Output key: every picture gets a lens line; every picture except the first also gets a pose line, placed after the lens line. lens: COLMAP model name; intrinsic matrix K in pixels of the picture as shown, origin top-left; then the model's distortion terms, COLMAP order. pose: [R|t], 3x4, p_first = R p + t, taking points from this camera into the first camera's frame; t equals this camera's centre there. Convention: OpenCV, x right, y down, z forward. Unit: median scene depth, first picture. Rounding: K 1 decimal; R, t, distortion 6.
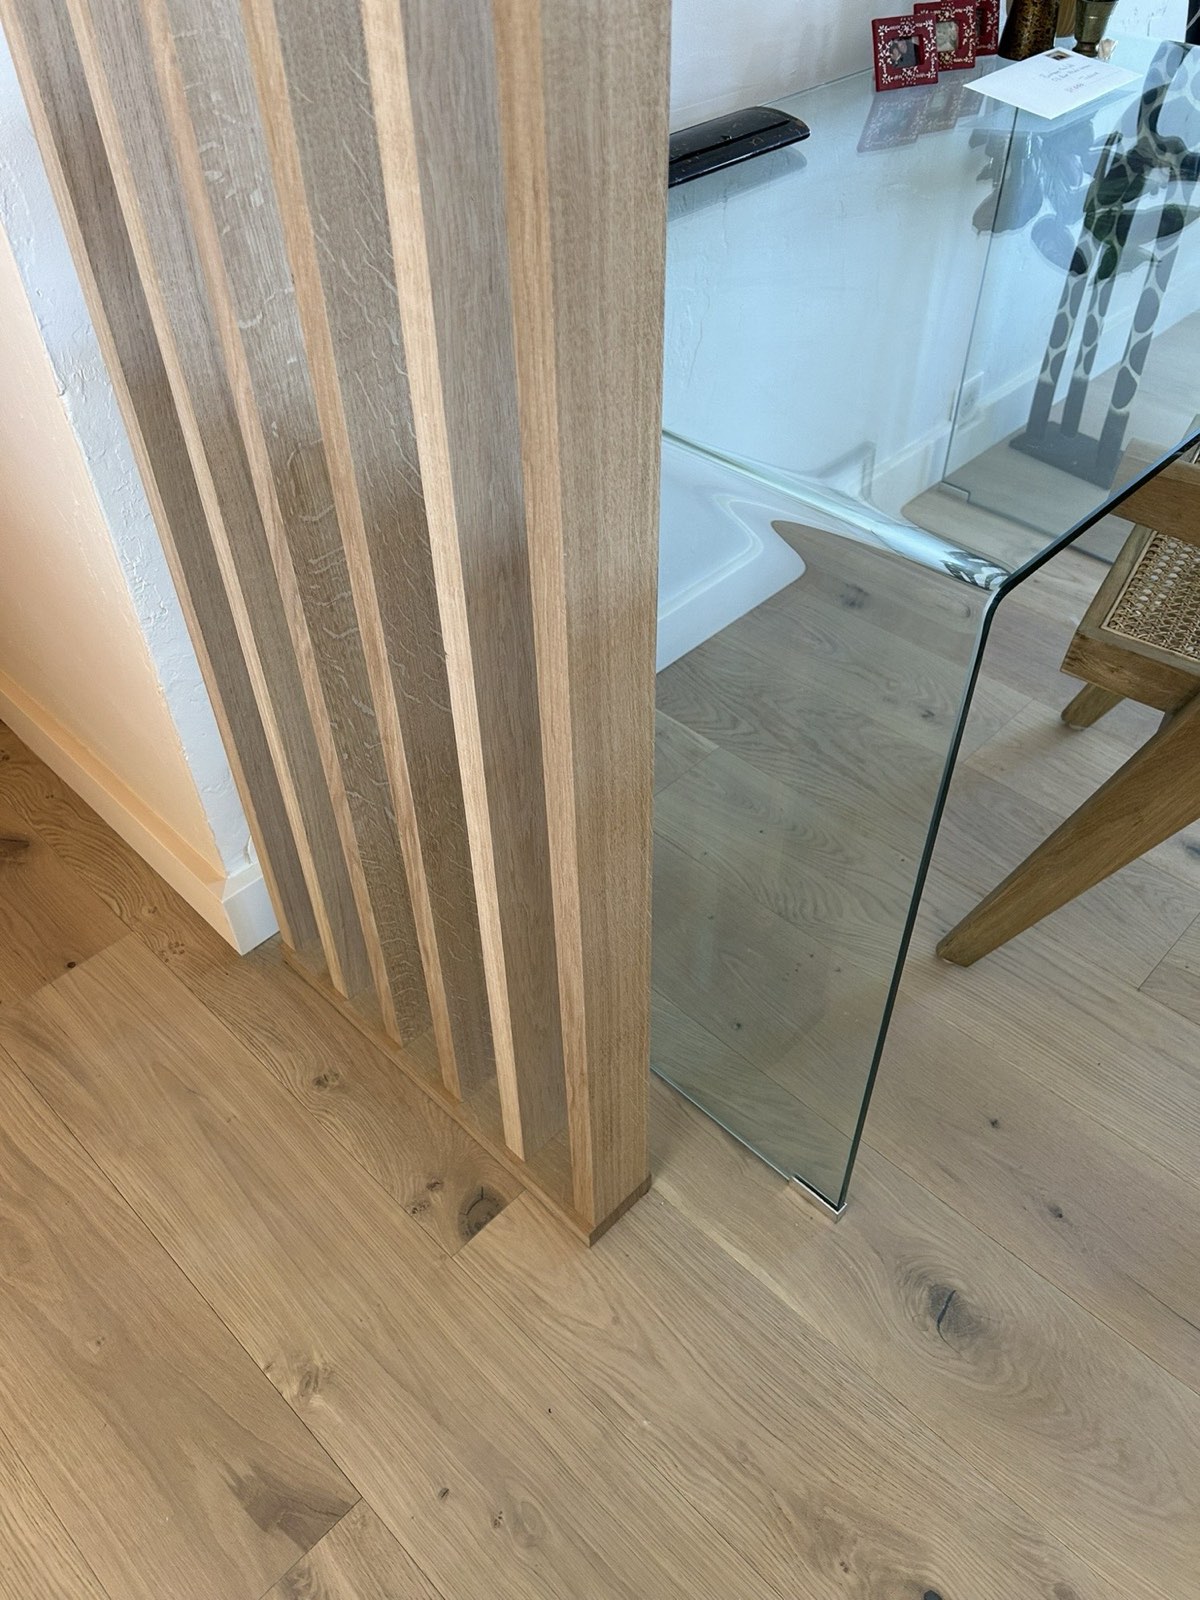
lens RADIAL K [[1215.4, 0, 600.0], [0, 1215.4, 800.0], [0, 0, 1]] dist [0.004162, 0.000584]
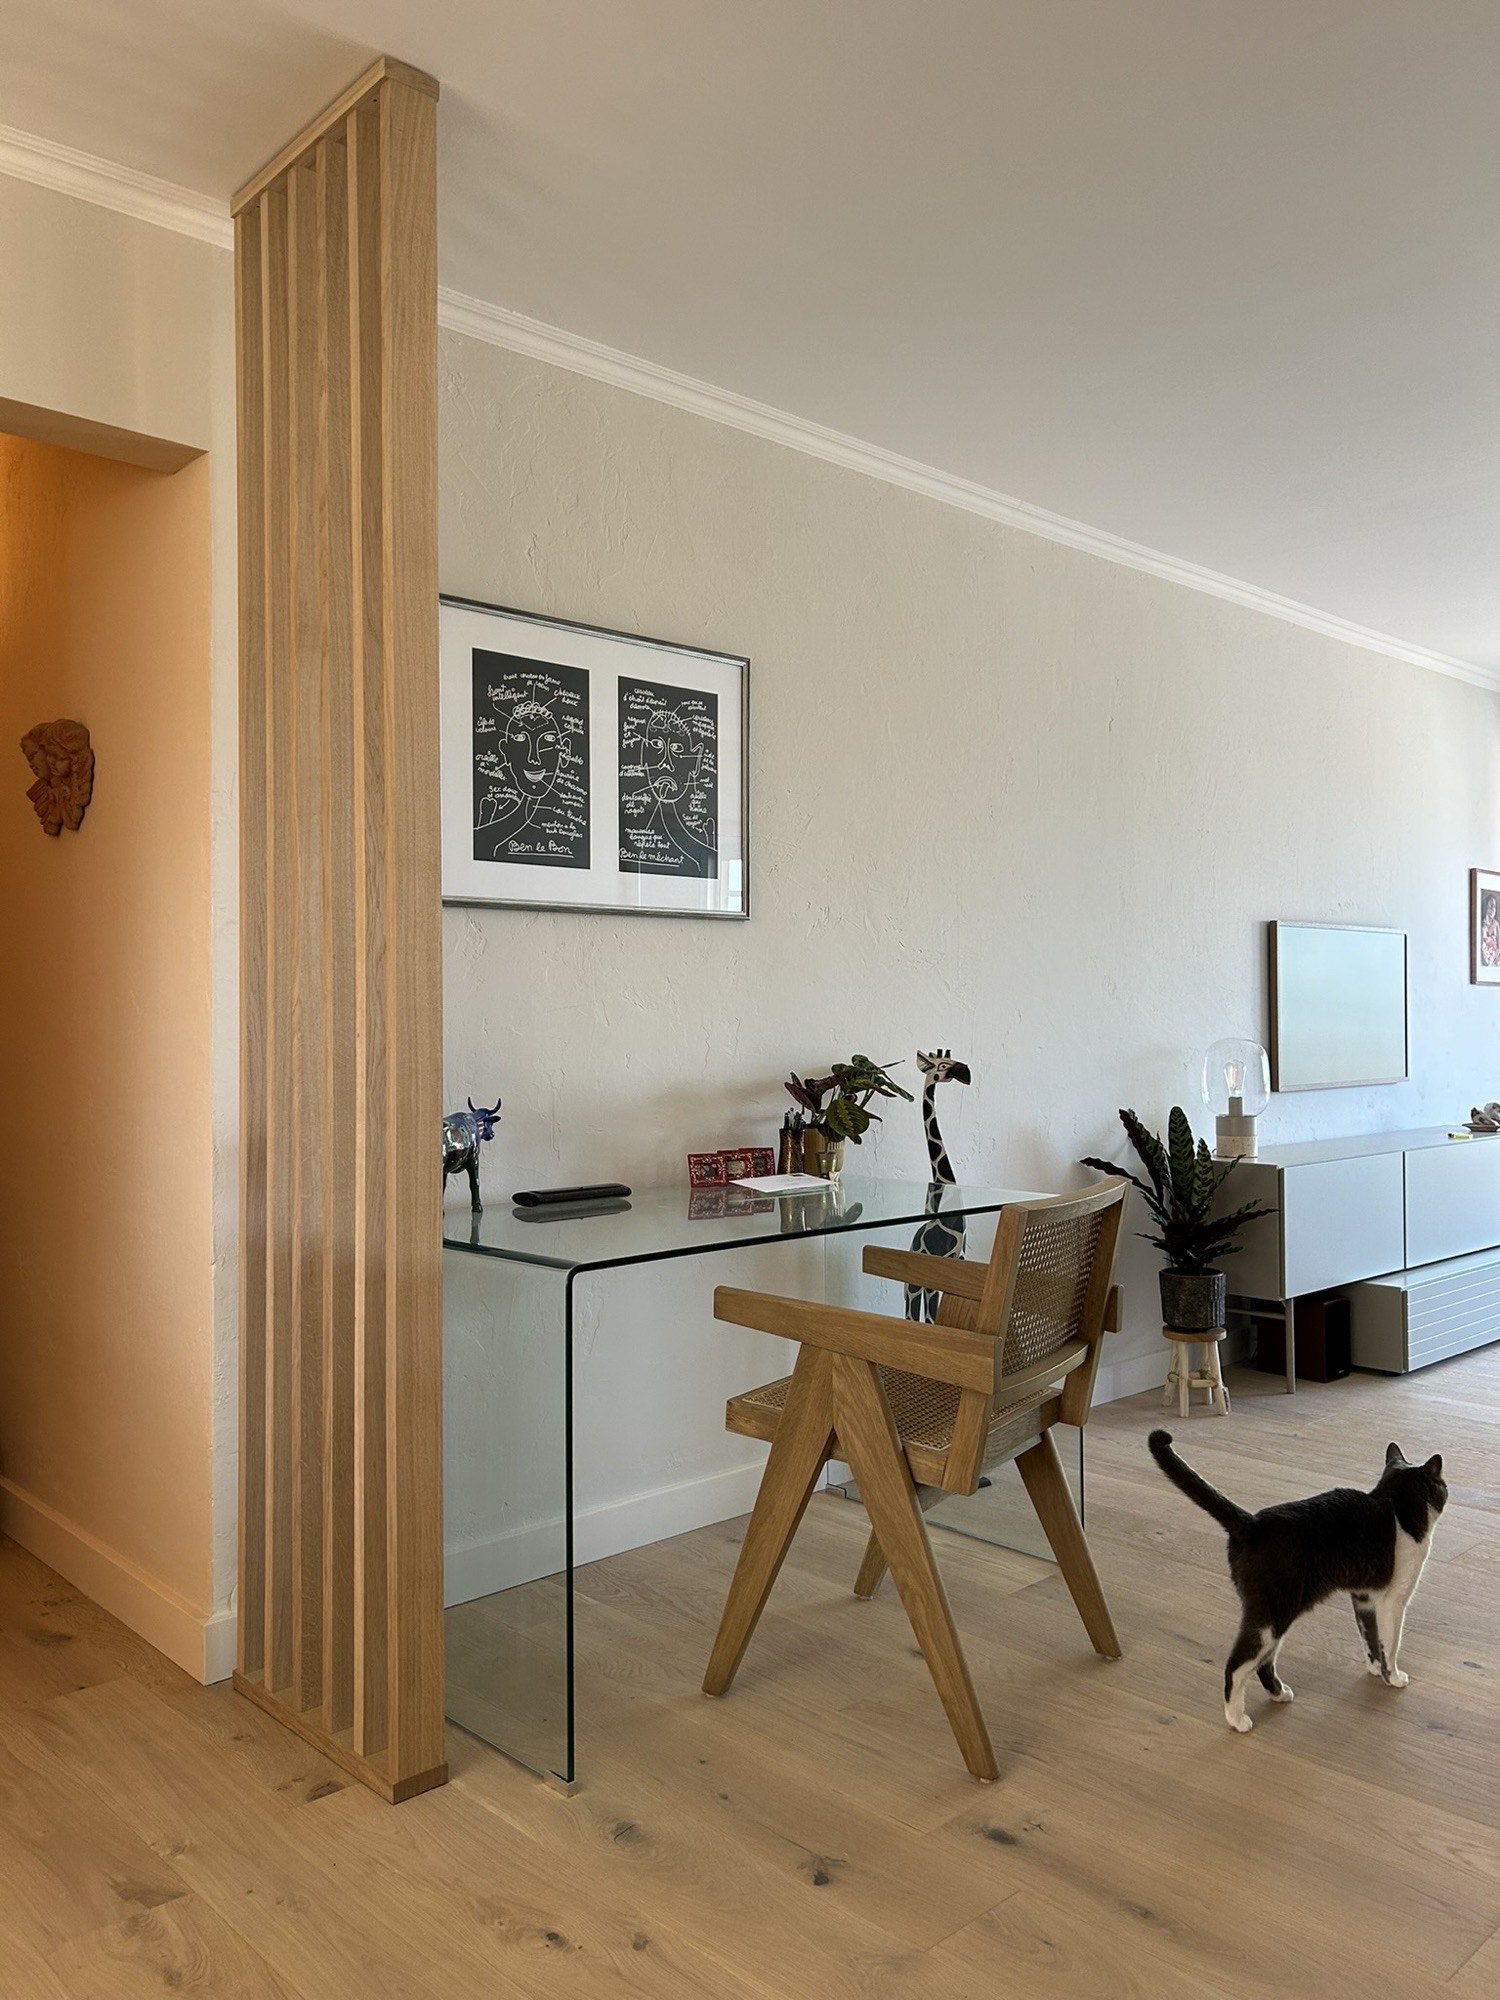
lens RADIAL K [[1497.1, 0, 750.0], [0, 1497.1, 1000.0], [0, 0, 1]] dist [0.055388, -0.099214]
pose [[0.998895, 0.007959, -0.046321, 0.511105], [-0.038477, 0.704471, -0.708689, 0.991999], [0.026992, 0.709688, 0.703999, -0.955113]]
